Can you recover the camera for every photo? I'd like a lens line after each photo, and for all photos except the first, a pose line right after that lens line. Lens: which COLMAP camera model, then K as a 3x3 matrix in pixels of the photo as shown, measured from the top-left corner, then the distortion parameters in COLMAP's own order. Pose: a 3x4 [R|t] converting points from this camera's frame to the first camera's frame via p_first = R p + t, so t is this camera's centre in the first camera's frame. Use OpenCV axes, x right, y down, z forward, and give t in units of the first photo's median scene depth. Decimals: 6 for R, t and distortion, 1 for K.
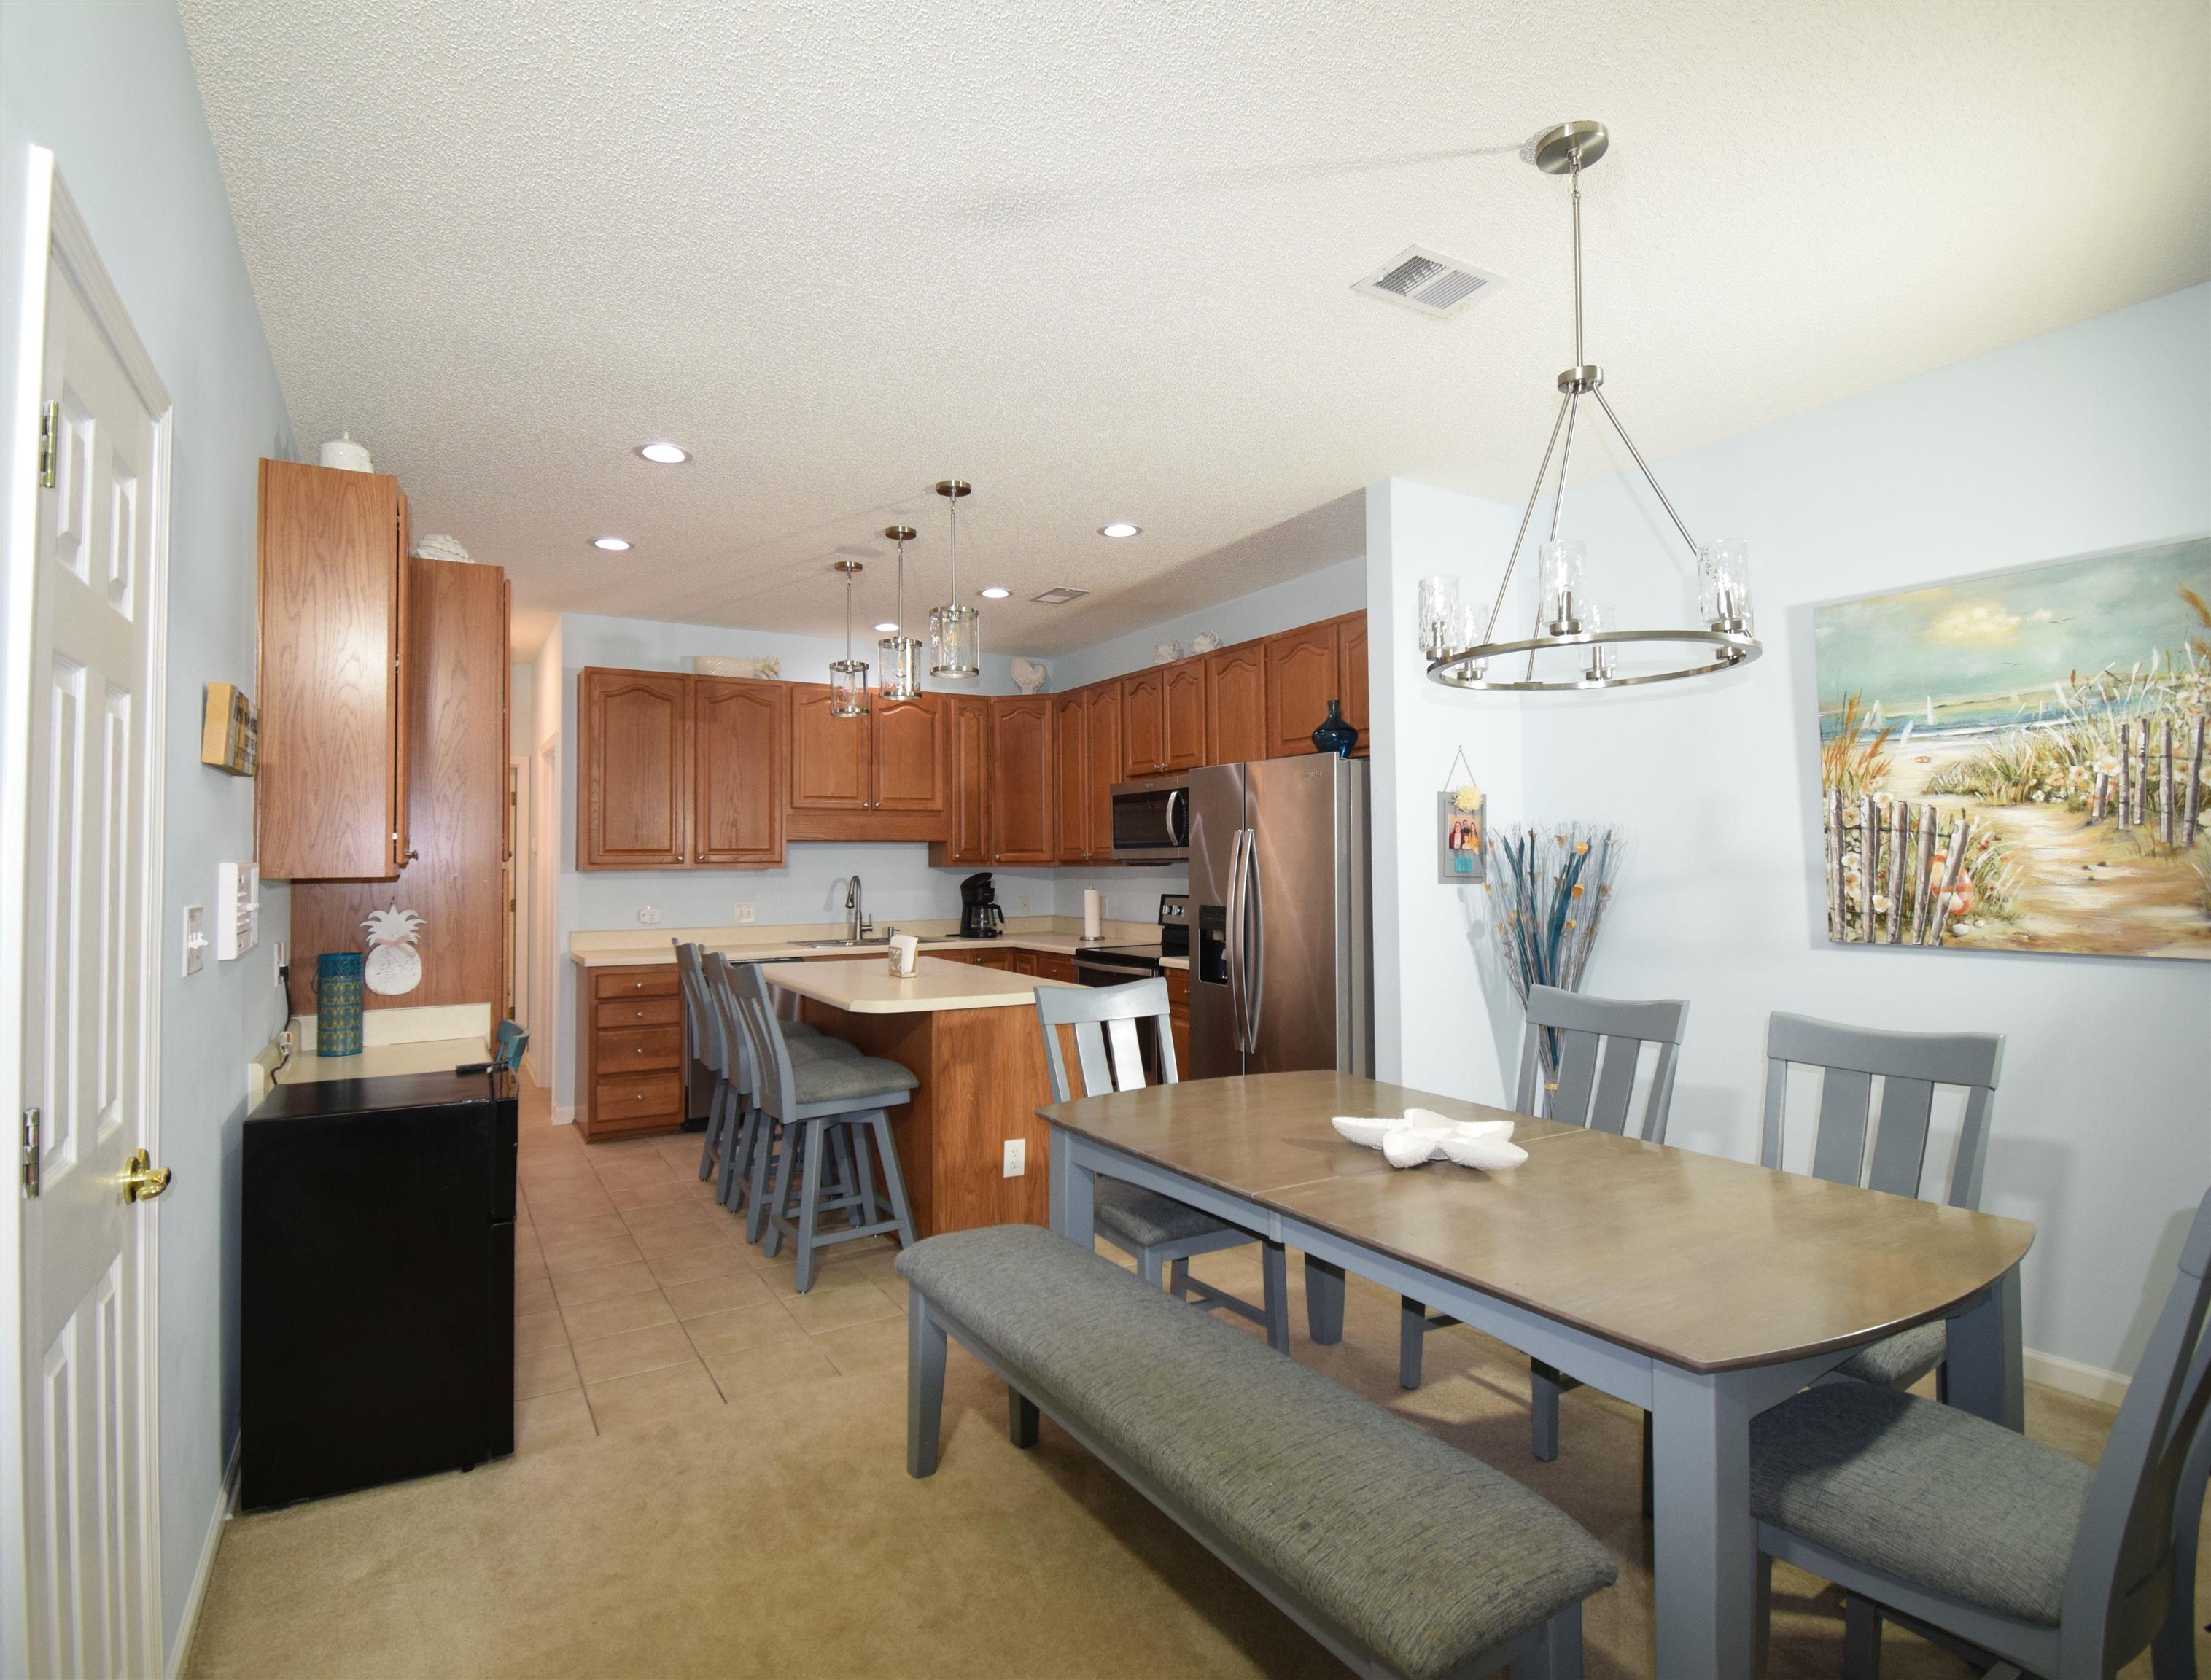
lens RADIAL K [[1131.3, 0, 1053.8], [0, 1131.3, 821.7], [0, 0, 1]] dist [0.018685, -0.022359]
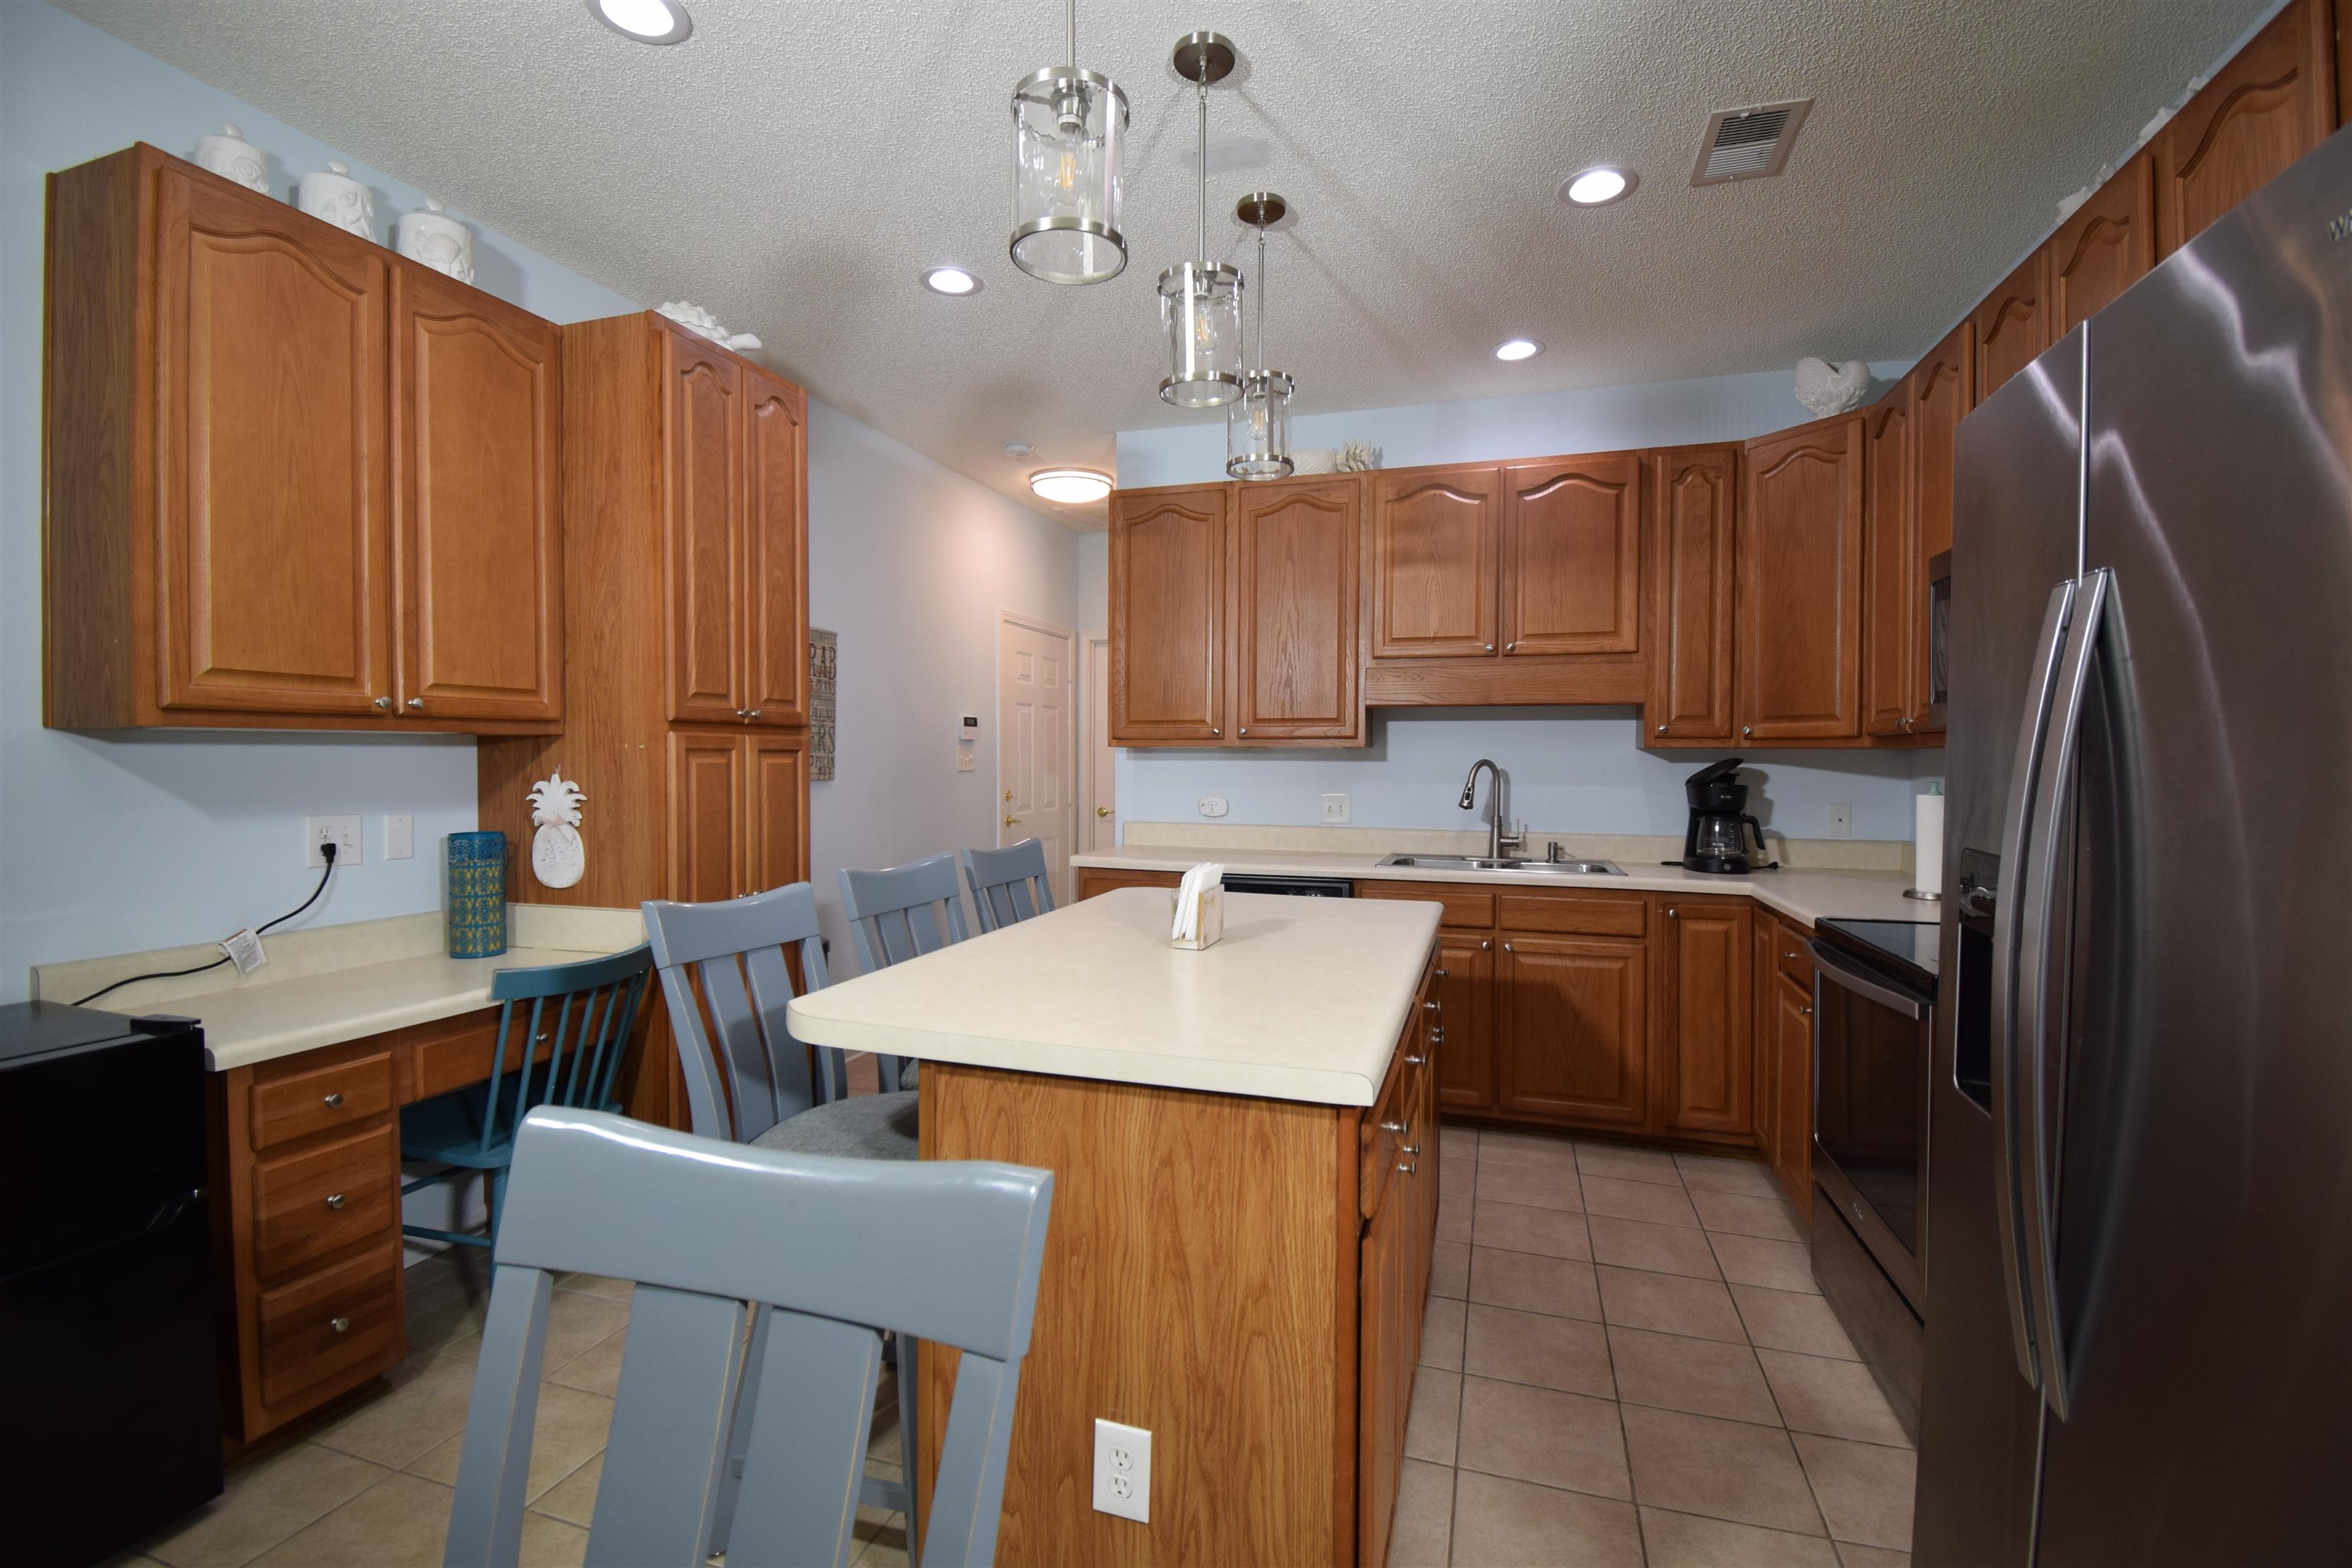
lens RADIAL K [[1038.3, 0, 1177.2], [0, 1038.3, 777.6], [0, 0, 1]] dist [0.016467, -0.024394]
pose [[0.686253, 0.024446, -0.726952, 0.163032], [0.015464, 0.998719, 0.048183, 0.031795], [0.727199, -0.044308, 0.684996, 0.553730]]
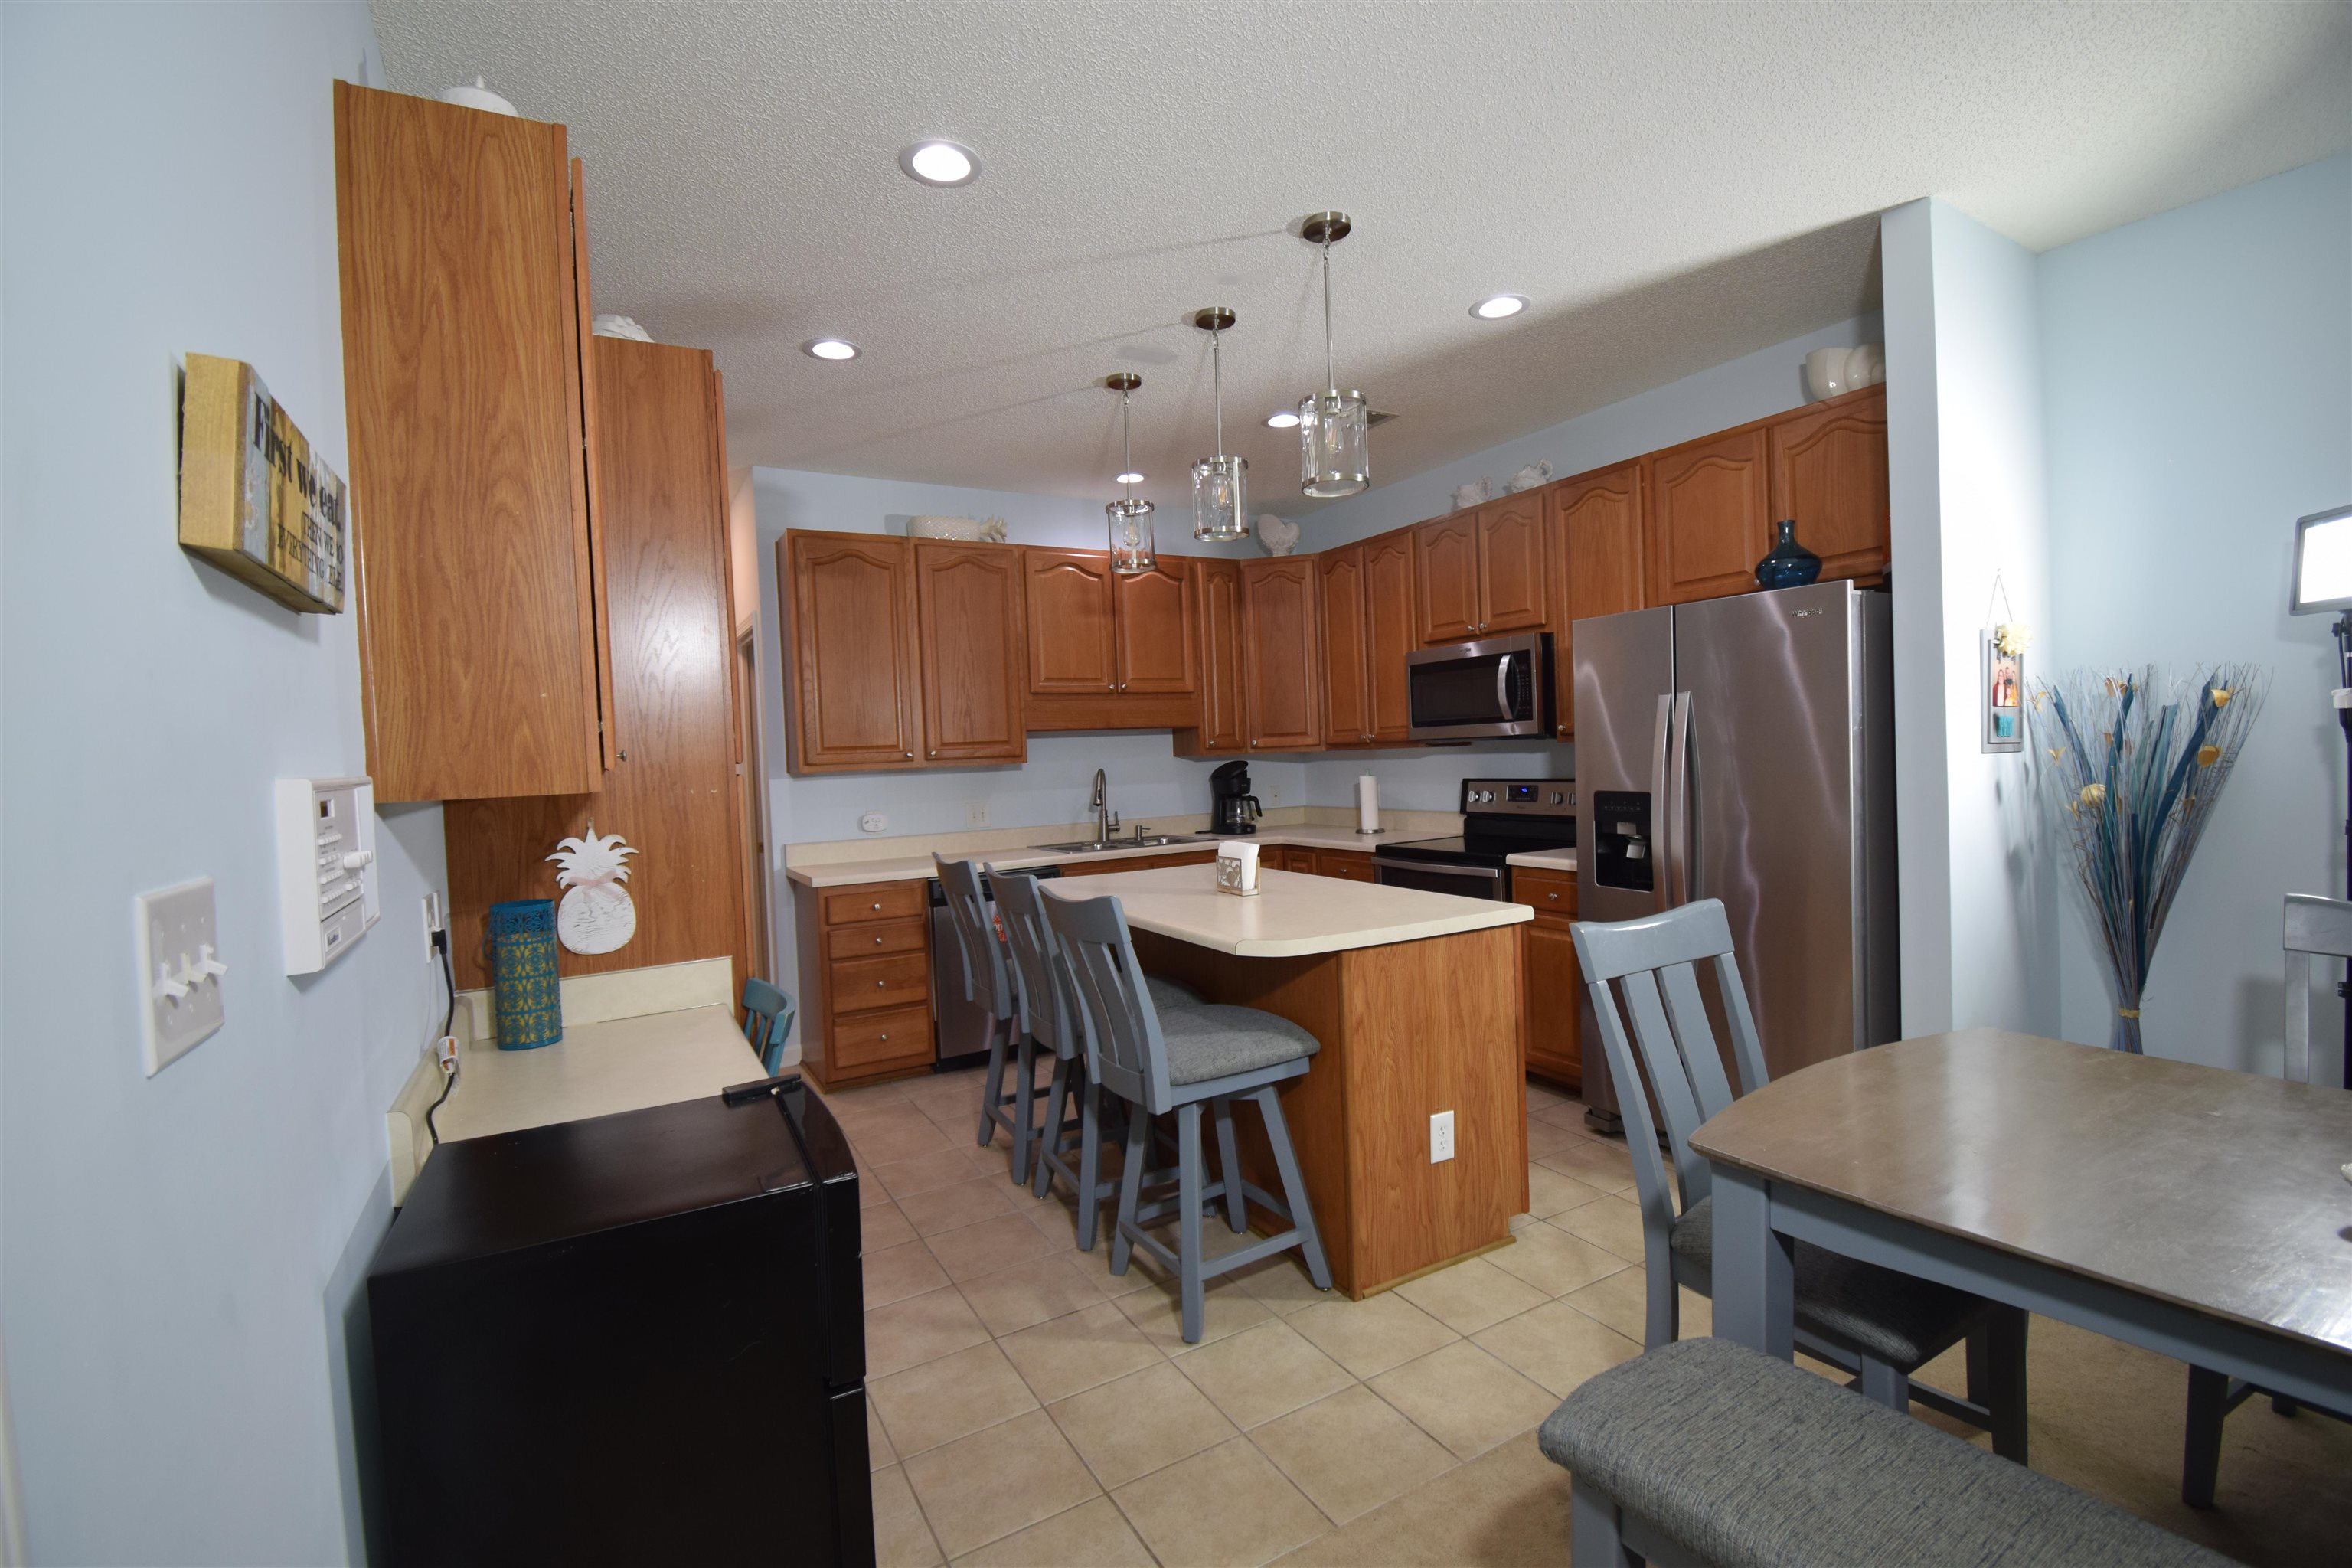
lens RADIAL K [[1038.3, 0, 1177.2], [0, 1038.3, 777.6], [0, 0, 1]] dist [0.016467, -0.024394]
pose [[0.999411, -0.032550, 0.010853, -0.148635], [0.031833, 0.997648, 0.060710, 0.008953], [-0.012803, -0.060329, 0.998096, 0.233477]]
